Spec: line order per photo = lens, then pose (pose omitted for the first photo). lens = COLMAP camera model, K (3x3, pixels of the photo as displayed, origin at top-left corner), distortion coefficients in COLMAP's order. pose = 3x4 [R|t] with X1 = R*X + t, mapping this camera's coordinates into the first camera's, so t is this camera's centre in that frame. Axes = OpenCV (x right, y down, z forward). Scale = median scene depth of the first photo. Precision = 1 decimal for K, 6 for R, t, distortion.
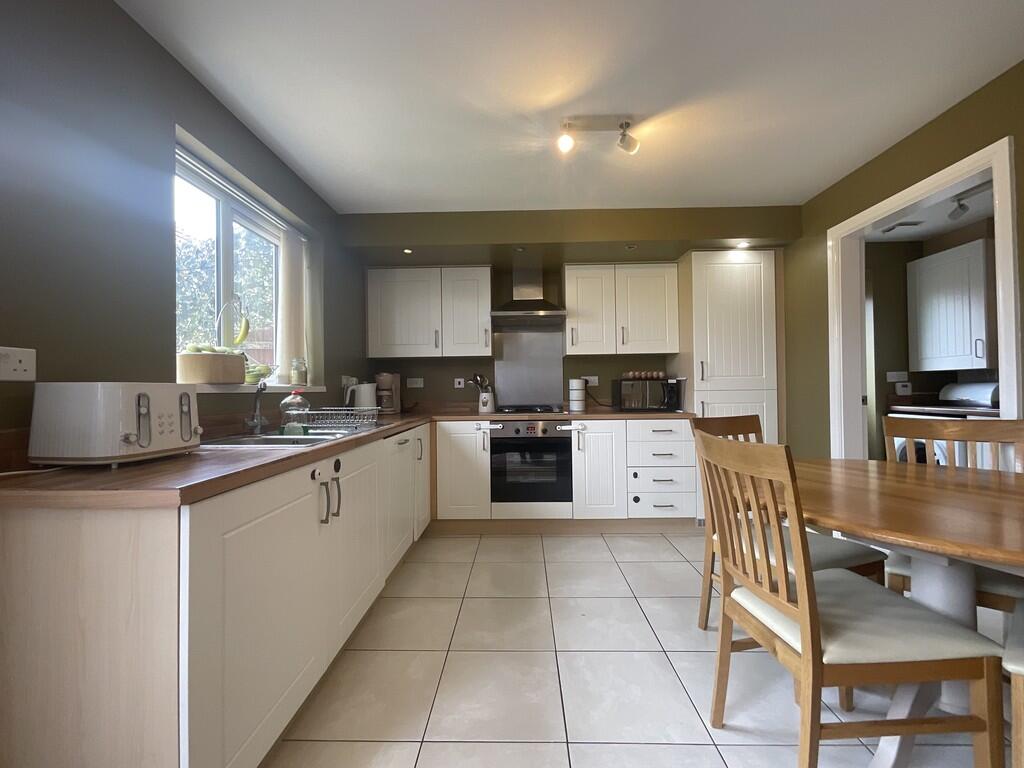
lens RADIAL K [[416.2, 0, 509.6], [0, 416.2, 383.8], [0, 0, 1]] dist [0.001646, -0.002017]
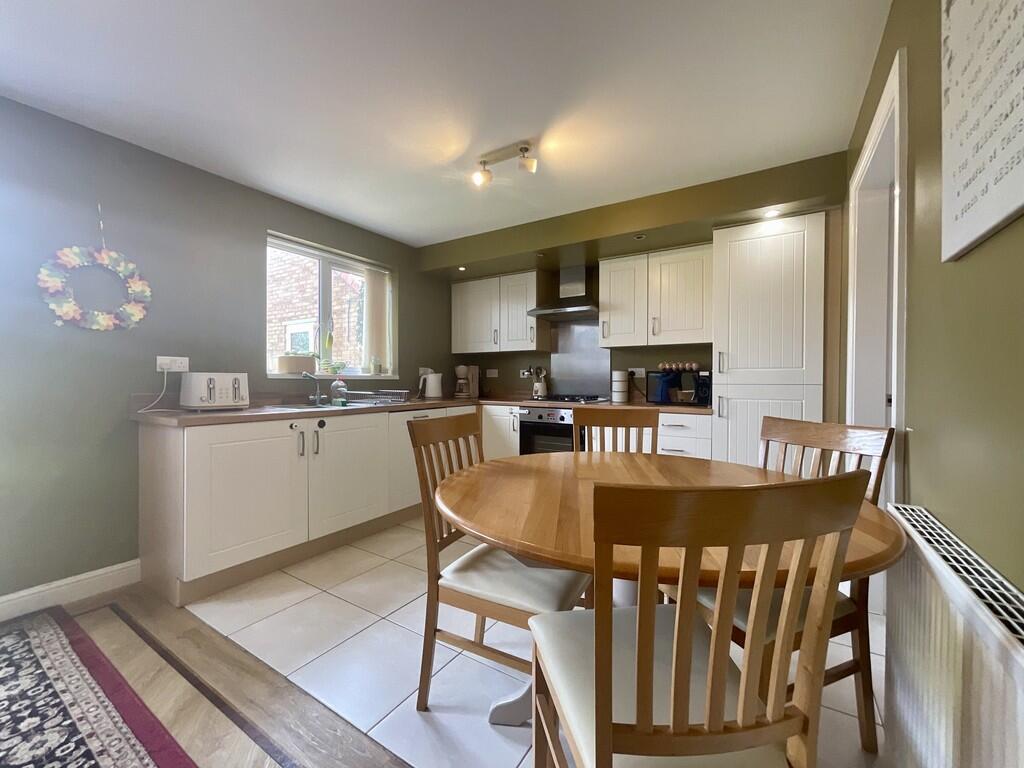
lens RADIAL K [[416.2, 0, 511.2], [0, 416.2, 385.4], [0, 0, 1]] dist [0.001646, -0.002017]
pose [[0.856692, 0.022252, -0.515348, 0.529704], [-0.007395, 0.999496, 0.030865, -0.005438], [0.515776, -0.022631, 0.856425, -0.006509]]
